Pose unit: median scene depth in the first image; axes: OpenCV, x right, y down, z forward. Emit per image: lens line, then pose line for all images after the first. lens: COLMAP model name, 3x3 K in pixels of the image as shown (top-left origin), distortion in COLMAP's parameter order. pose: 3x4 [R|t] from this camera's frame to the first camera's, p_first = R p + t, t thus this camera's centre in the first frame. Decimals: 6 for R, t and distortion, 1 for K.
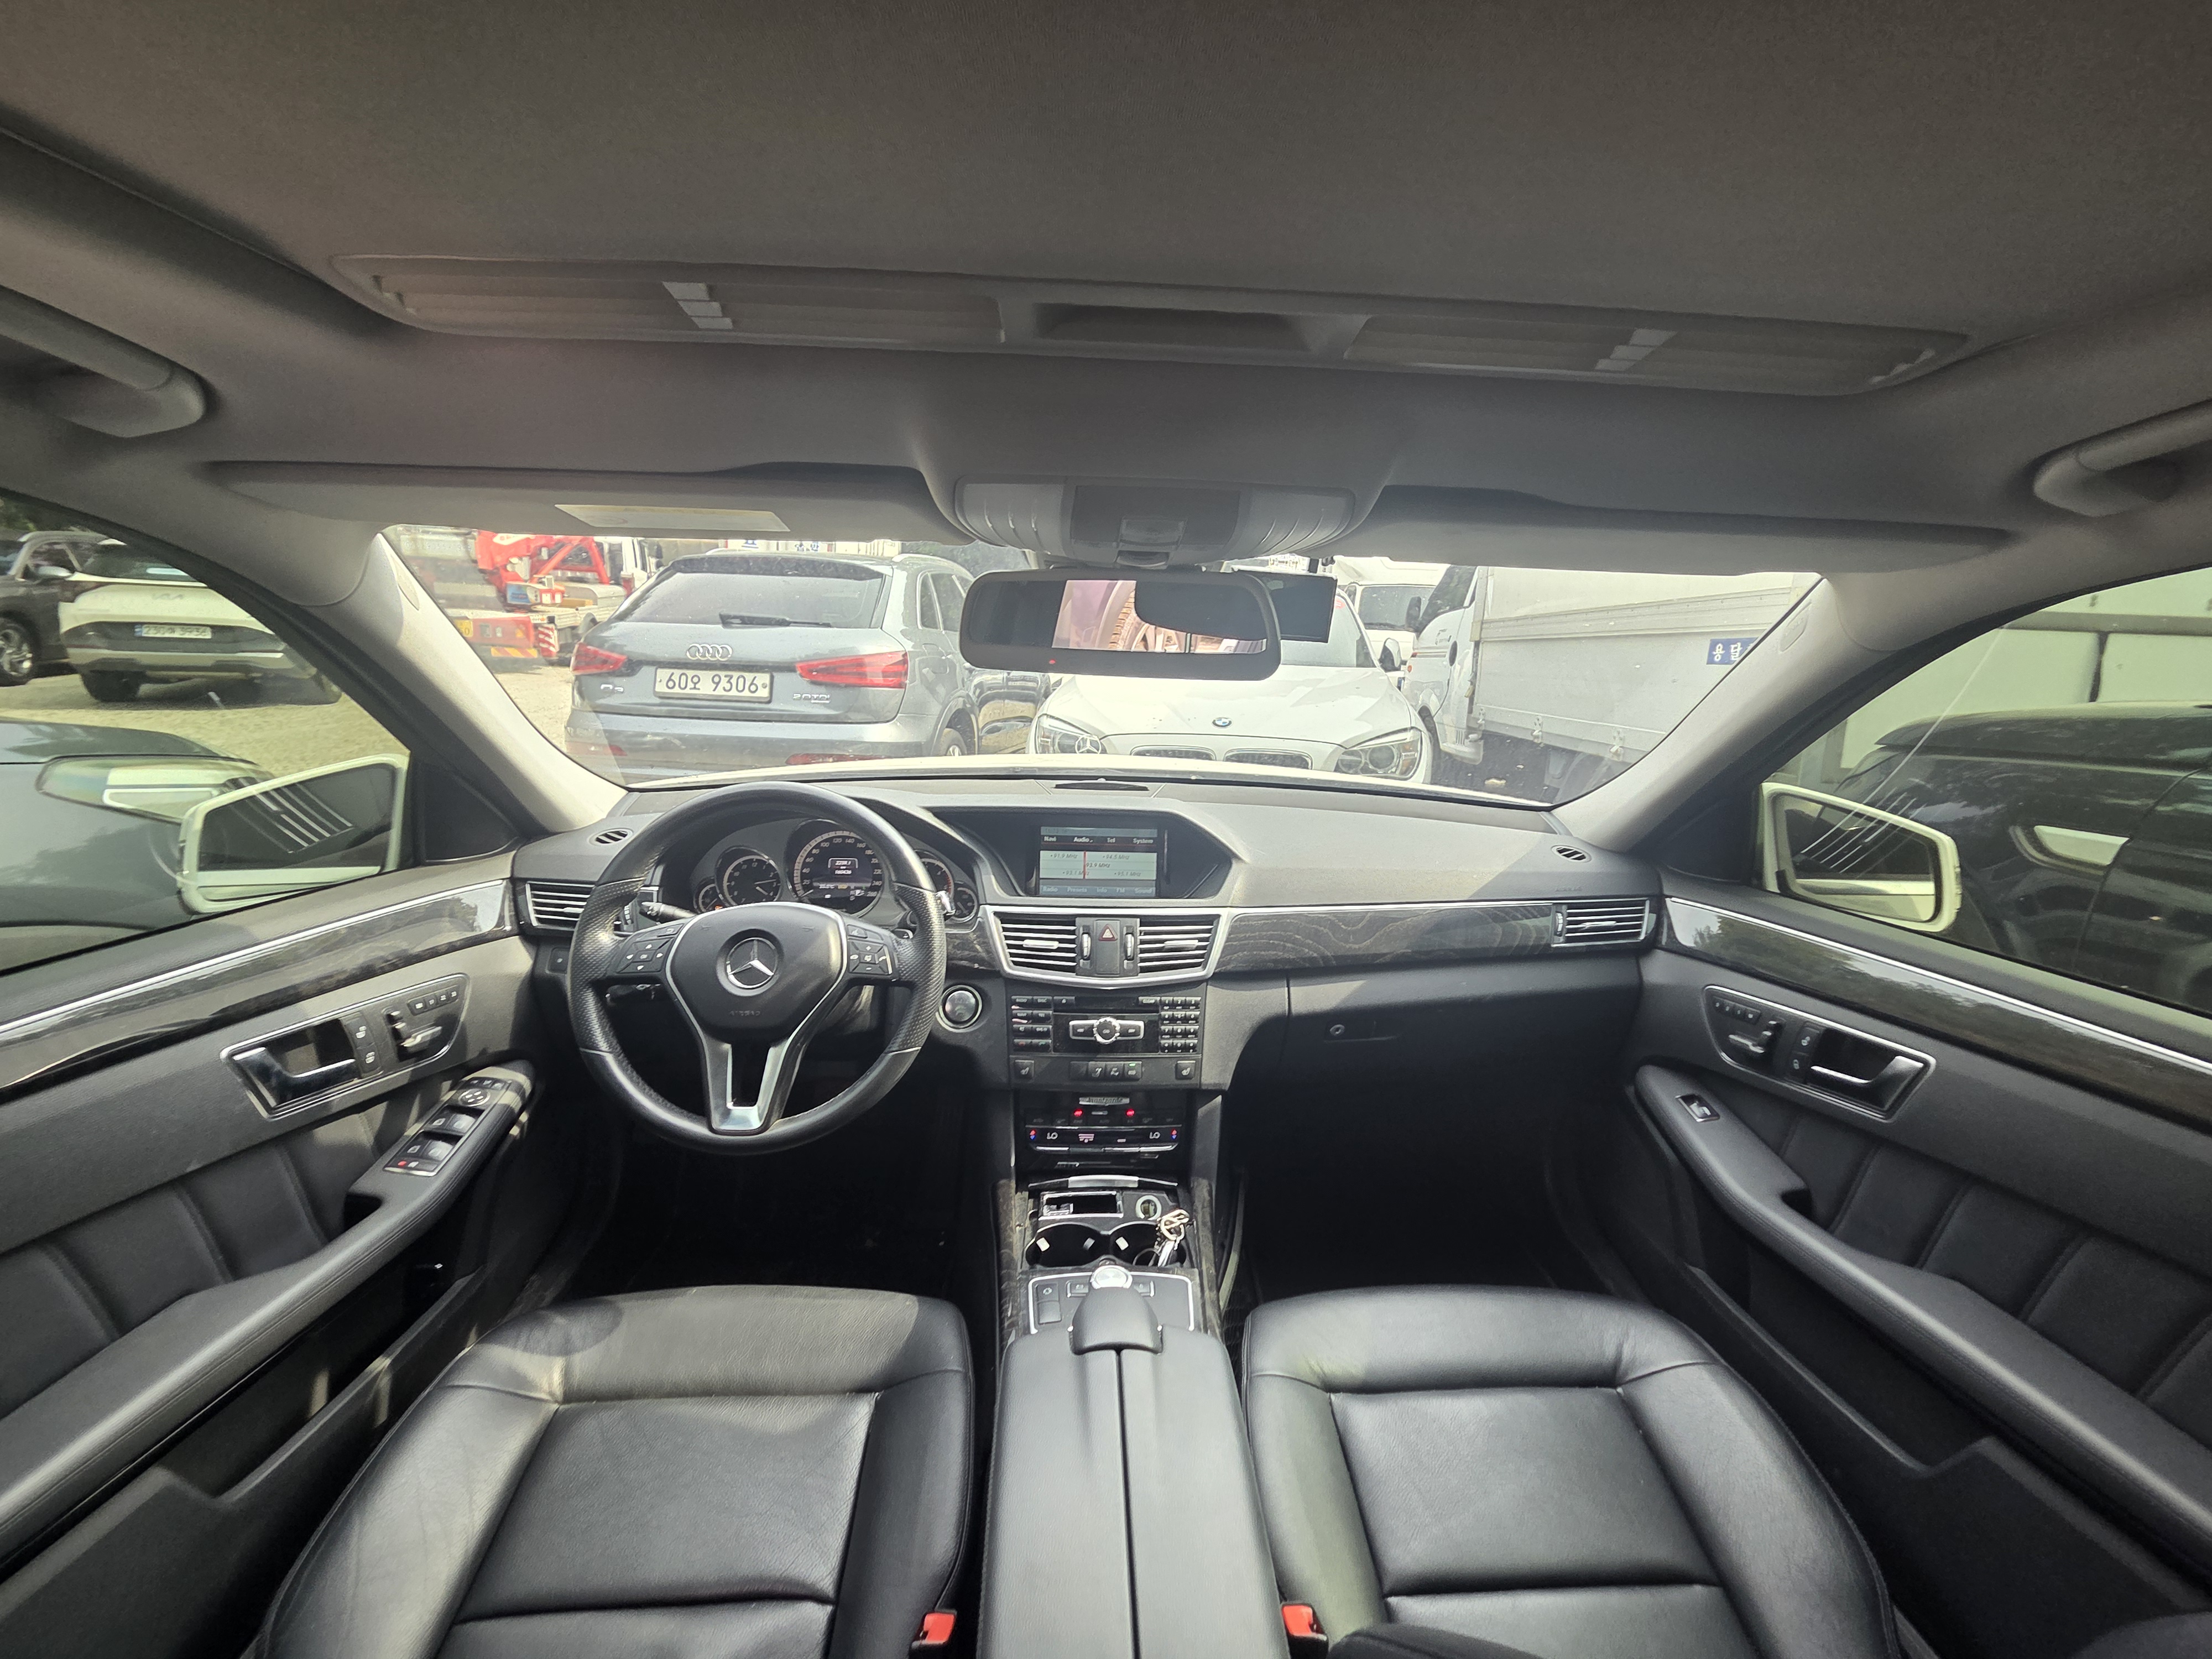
lens RADIAL K [[912.7, 0, 1129.2], [0, 912.7, 818.8], [0, 0, 1]] dist [0.012329, -0.003906]
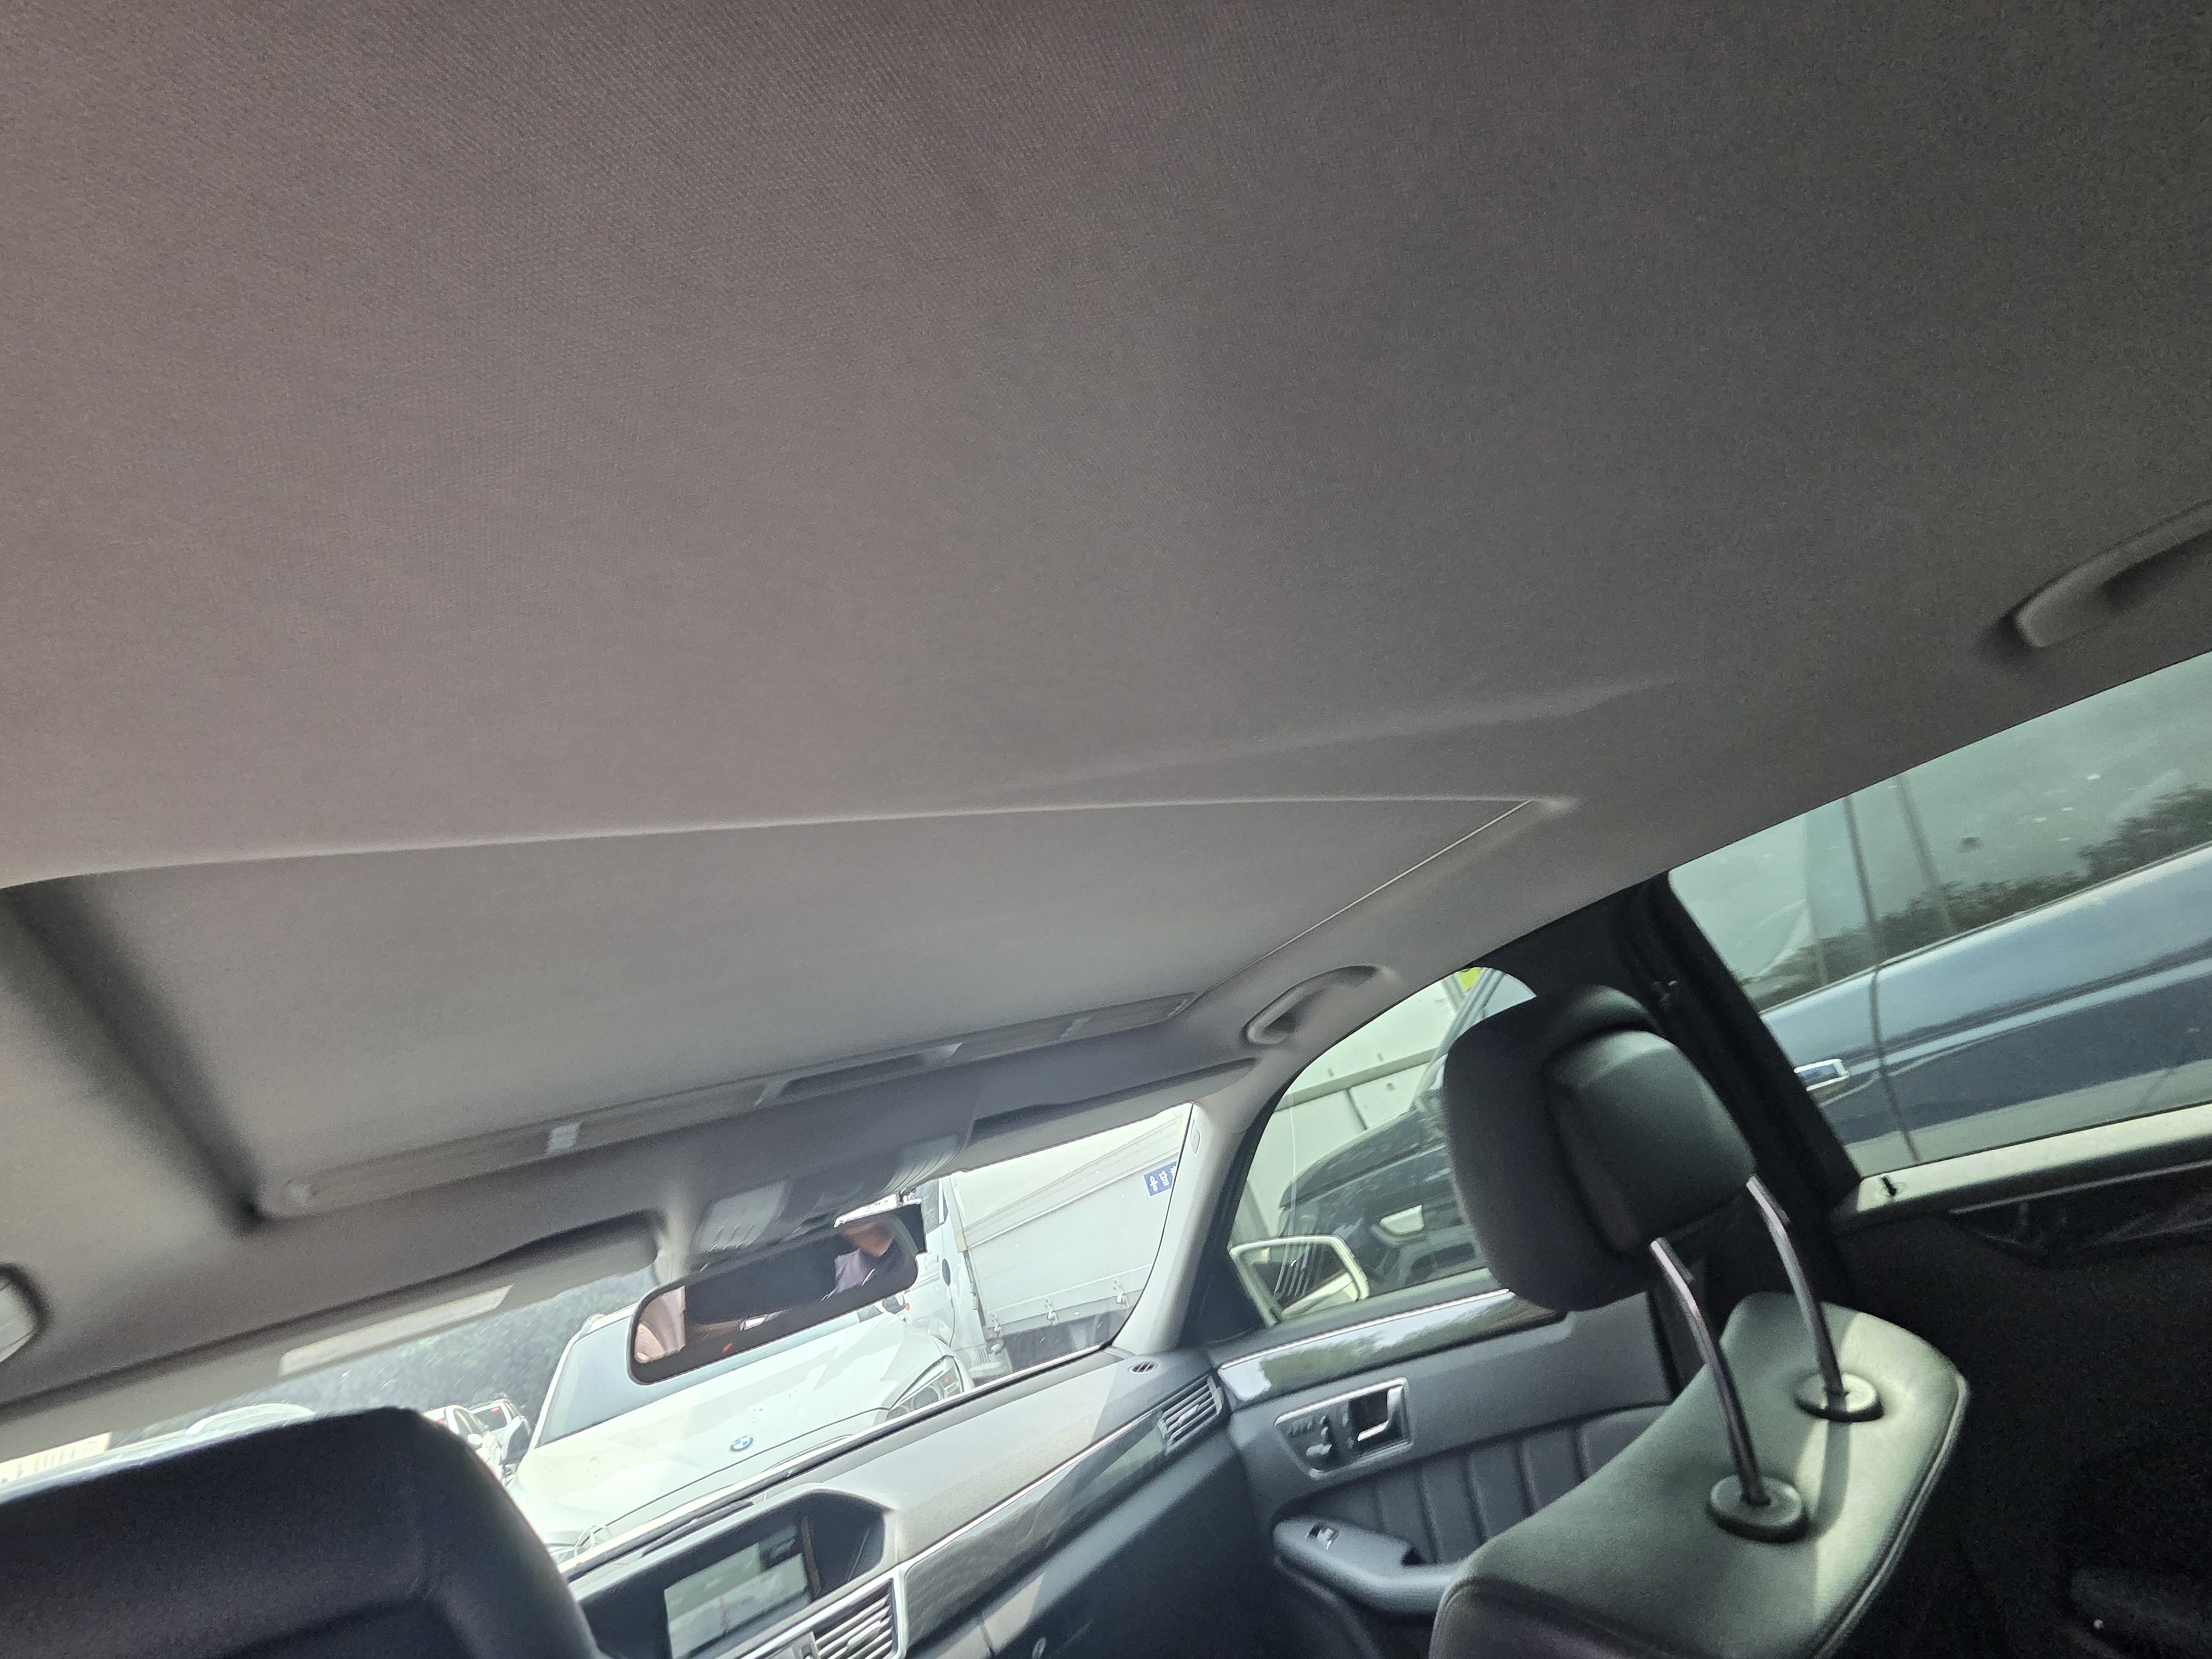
lens RADIAL K [[913.9, 0, 1119.4], [0, 913.9, 821.0], [0, 0, 1]] dist [-0.001538, -0.000435]
pose [[0.804889, -0.086927, 0.587024, -0.216053], [0.435664, 0.758220, -0.485076, 0.072064], [-0.402927, 0.646177, 0.648155, -0.271978]]
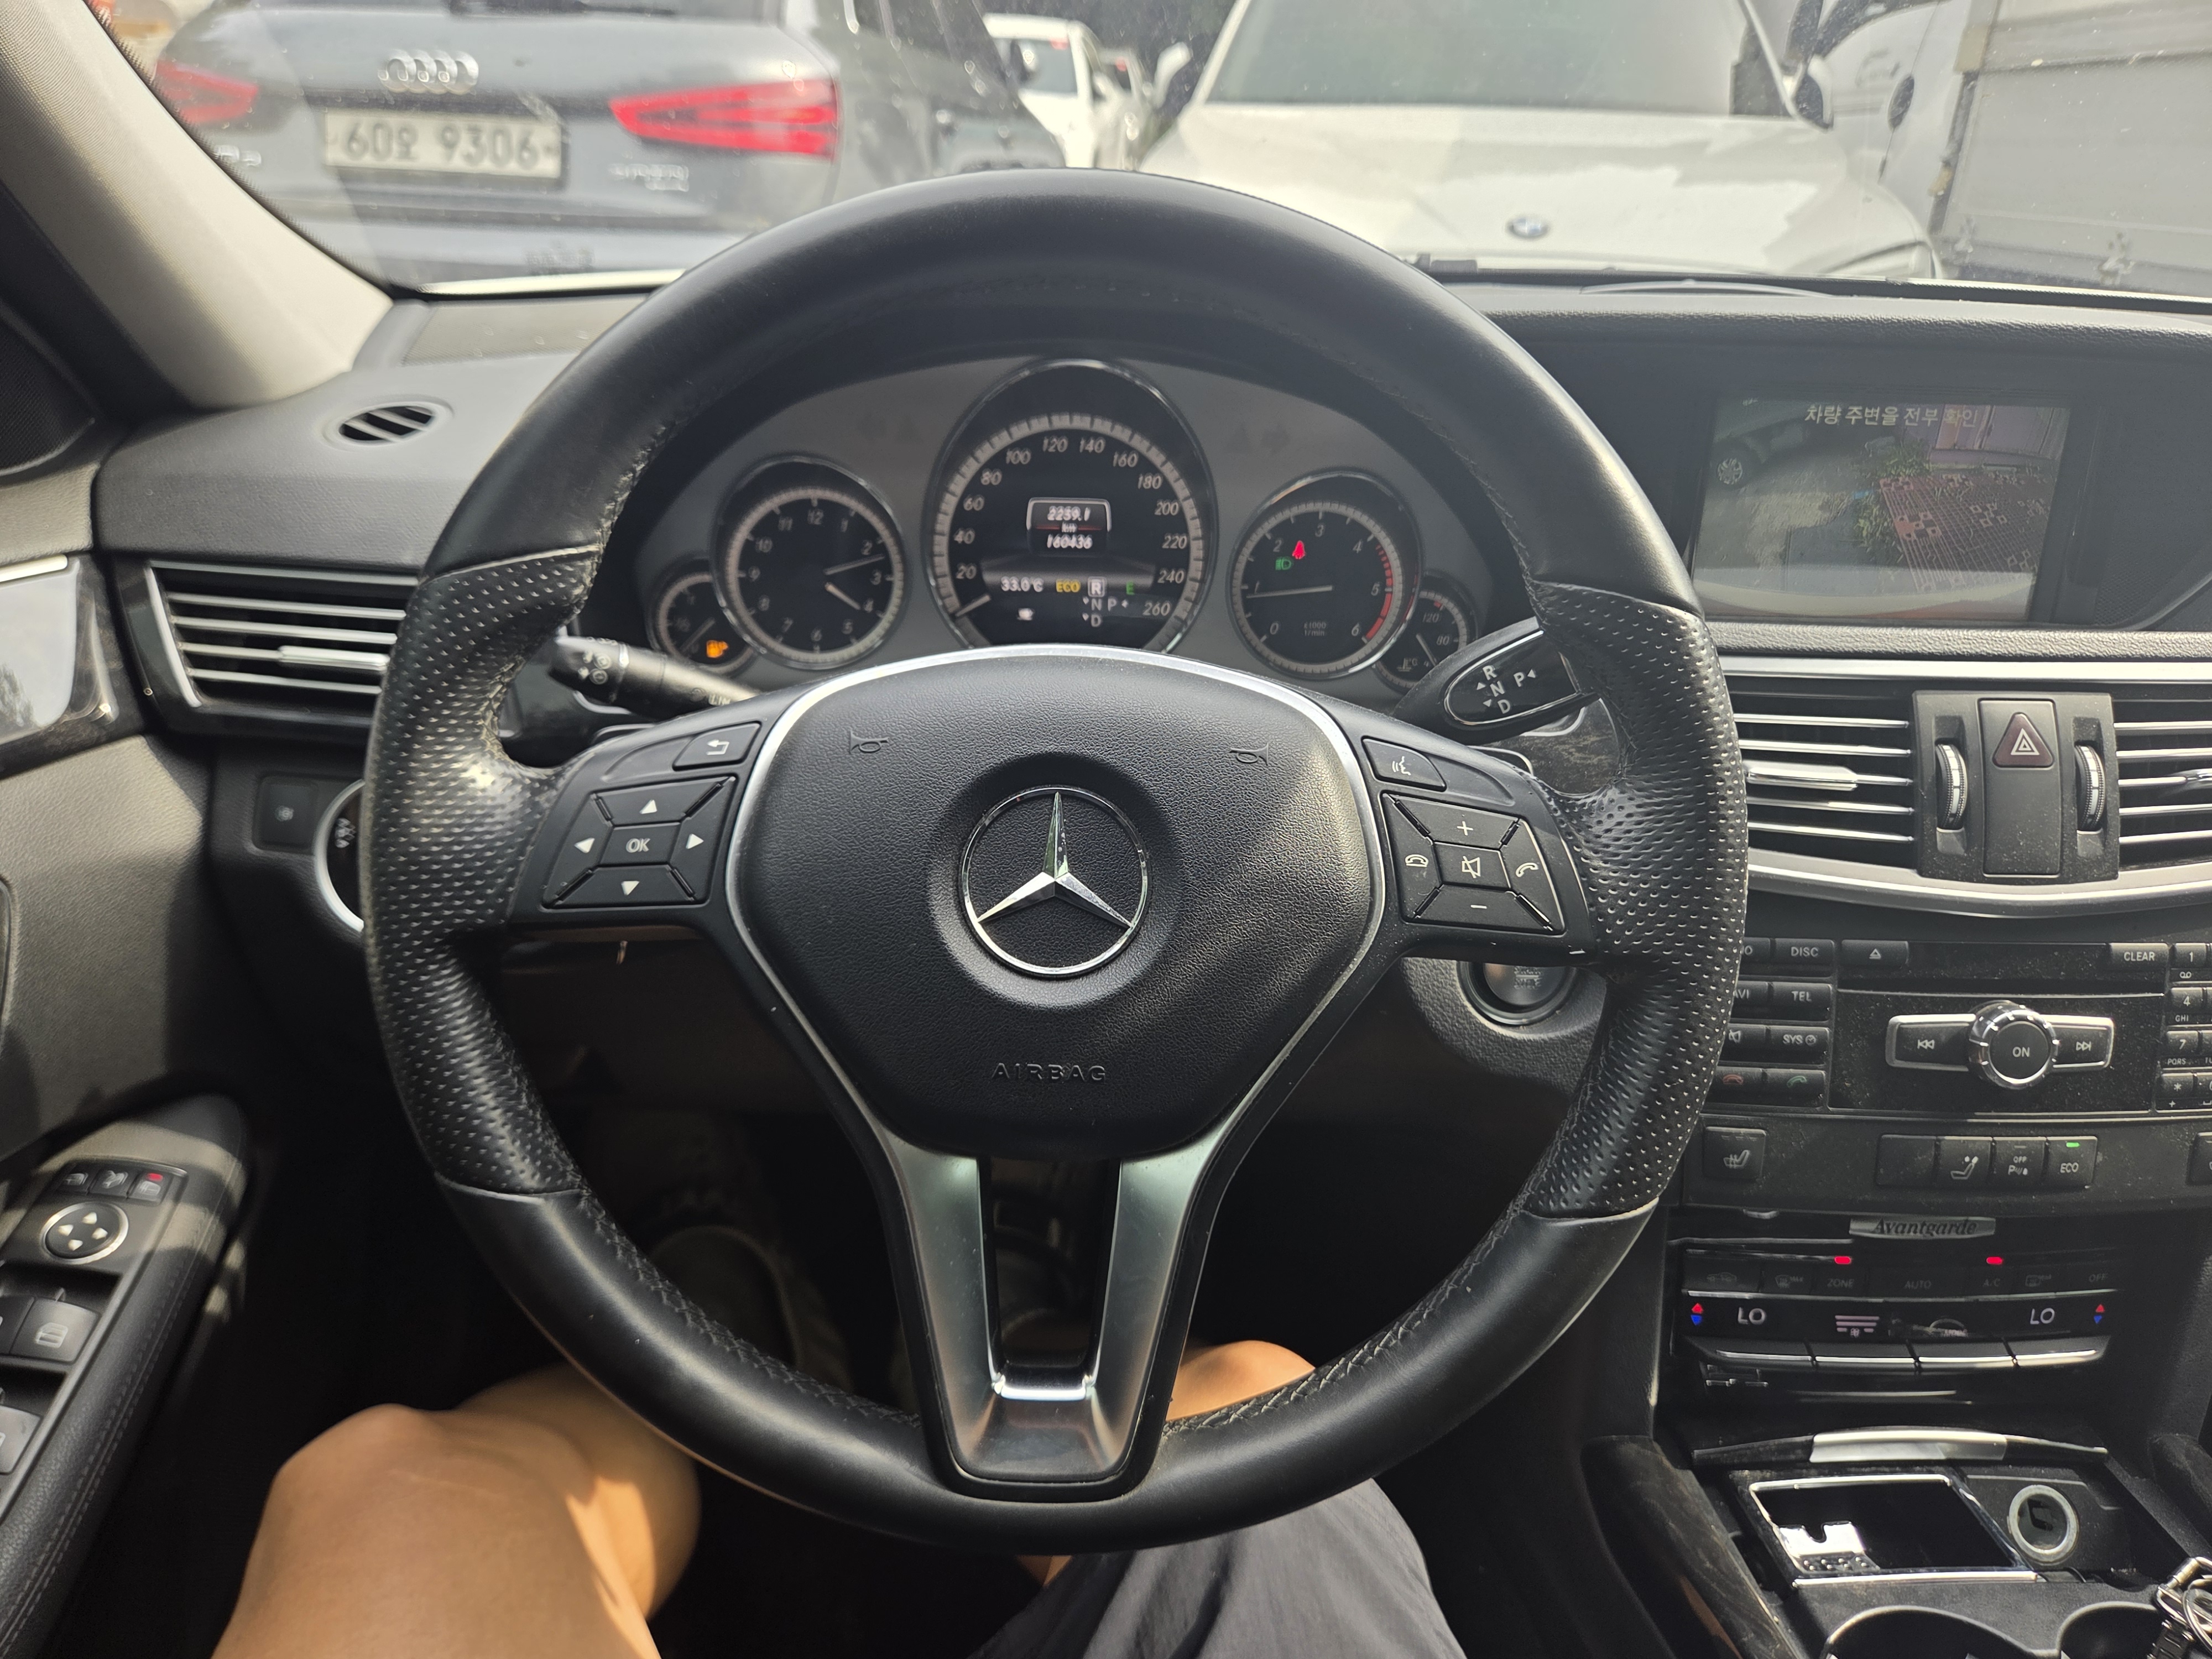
lens RADIAL K [[1532.8, 0, 1105.3], [0, 1532.8, 814.9], [0, 0, 1]] dist [0.058228, -0.063561]
pose [[0.999828, 0.007846, -0.016804, -0.327776], [-0.003833, 0.973957, 0.226702, 0.031996], [0.018145, -0.226599, 0.973819, 0.481527]]
